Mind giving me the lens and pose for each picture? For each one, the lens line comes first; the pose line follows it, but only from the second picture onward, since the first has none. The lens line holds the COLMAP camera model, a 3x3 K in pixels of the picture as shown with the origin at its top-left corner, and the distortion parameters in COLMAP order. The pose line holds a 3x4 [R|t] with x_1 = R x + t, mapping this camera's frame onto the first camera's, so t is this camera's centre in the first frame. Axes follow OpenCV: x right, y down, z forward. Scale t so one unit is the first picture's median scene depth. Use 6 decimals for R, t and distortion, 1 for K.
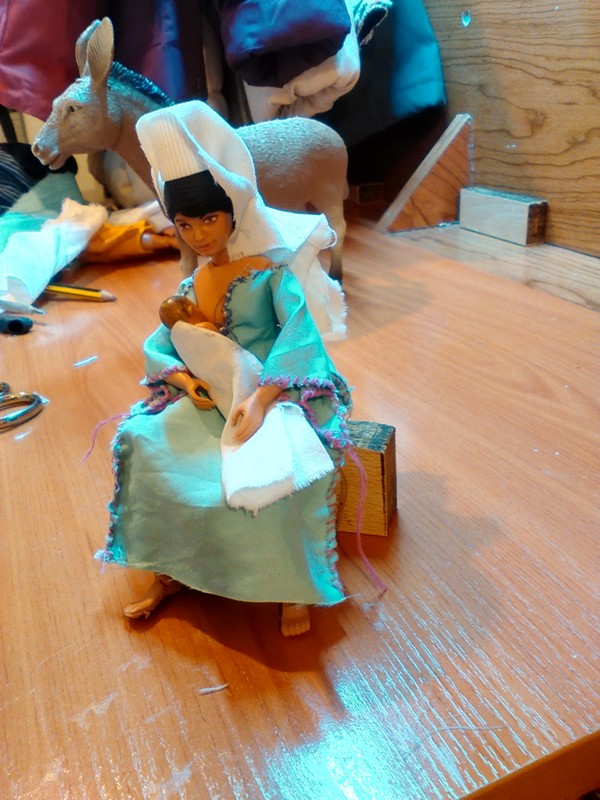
lens RADIAL K [[745.0, 0, 313.5], [0, 745.0, 398.8], [0, 0, 1]] dist [0.060957, -0.224260]
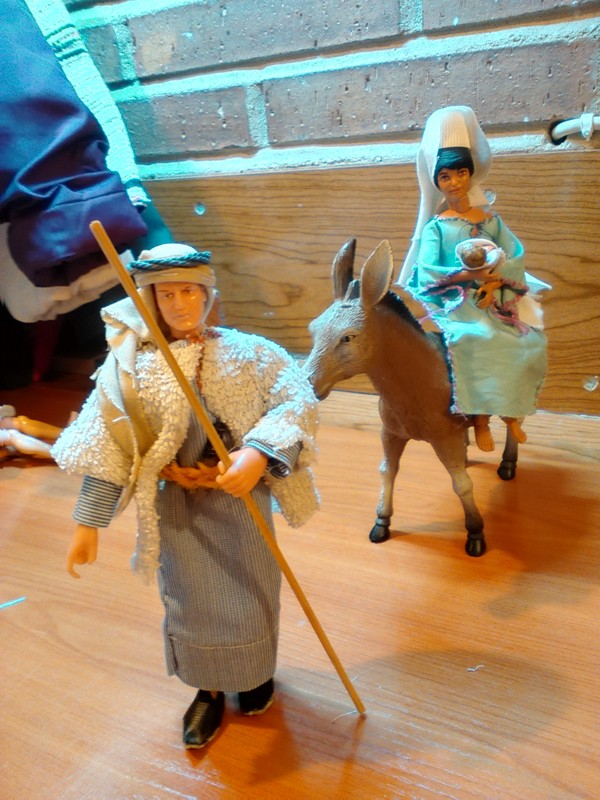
lens RADIAL K [[720.0, 0, 300.0], [0, 720.0, 400.0], [0, 0, 1]] dist [0.129743, -0.356378]
pose [[0.814633, -0.185624, 0.549470, -0.370315], [0.266514, 0.961257, -0.070392, -0.125380], [-0.515116, 0.203785, 0.832543, 0.067453]]
